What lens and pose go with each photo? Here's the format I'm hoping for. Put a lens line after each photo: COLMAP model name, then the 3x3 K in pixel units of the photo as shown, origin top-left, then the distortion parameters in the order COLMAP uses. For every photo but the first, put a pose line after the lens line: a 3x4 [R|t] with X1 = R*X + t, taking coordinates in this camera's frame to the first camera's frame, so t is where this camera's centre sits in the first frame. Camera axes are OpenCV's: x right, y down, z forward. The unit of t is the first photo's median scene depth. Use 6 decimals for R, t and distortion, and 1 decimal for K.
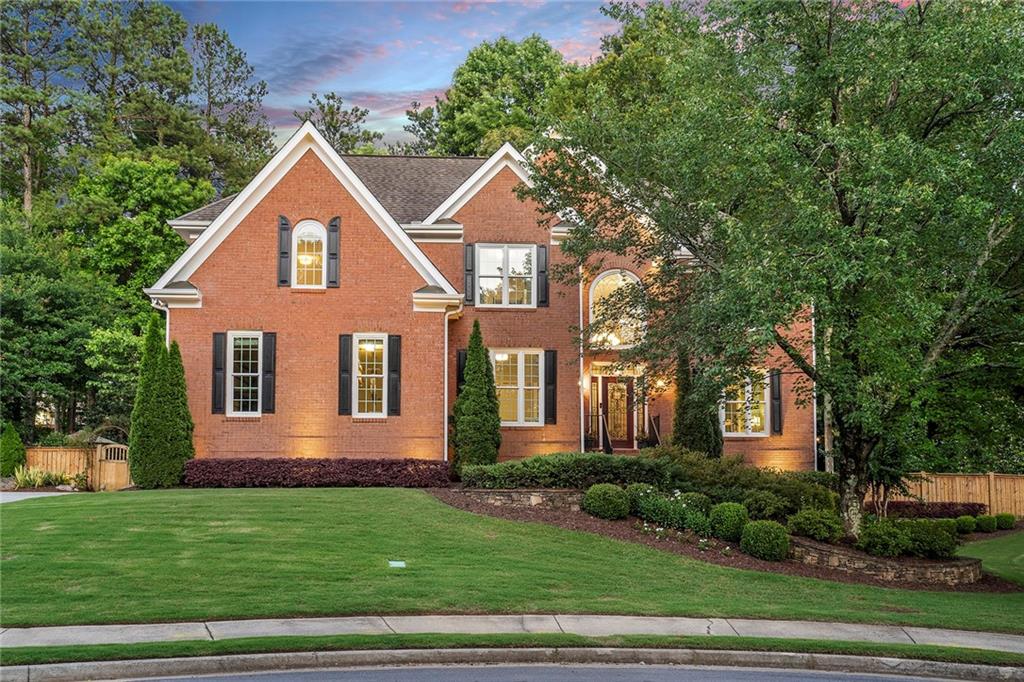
lens RADIAL K [[951.3, 0, 512.0], [0, 951.3, 423.0], [0, 0, 1]] dist [0.064778, 0.003855]
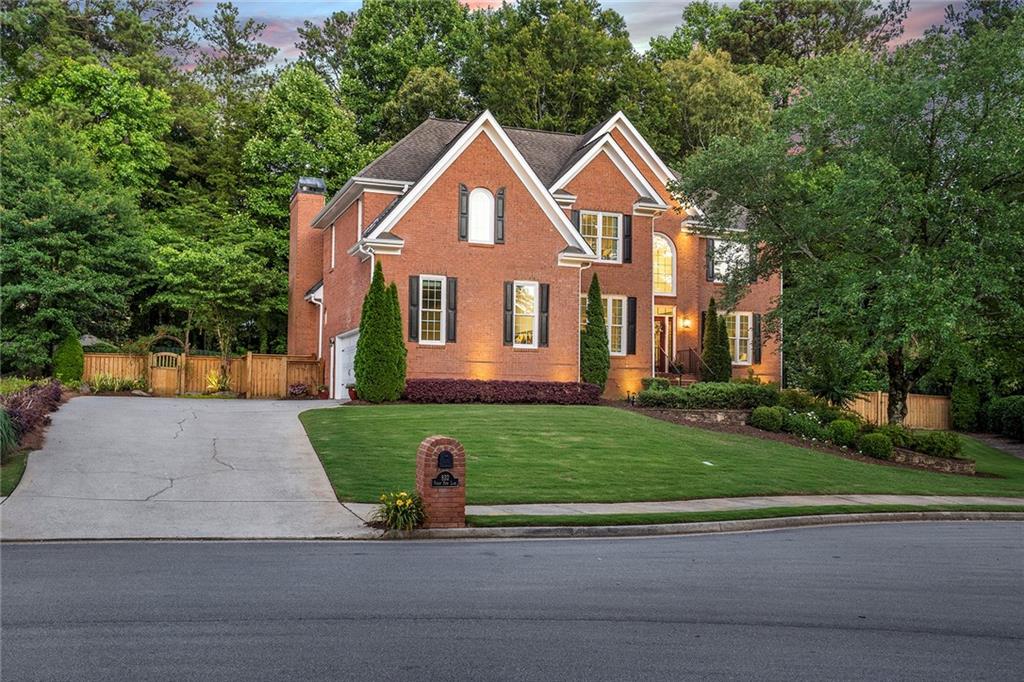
lens RADIAL K [[944.2, 0, 512.0], [0, 944.2, 341.0], [0, 0, 1]] dist [0.053867, 0.008358]
pose [[0.955714, 0.031010, 0.292660, -0.533796], [-0.037502, 0.999159, 0.016599, -0.035062], [-0.291899, -0.026839, 0.956073, -0.199337]]
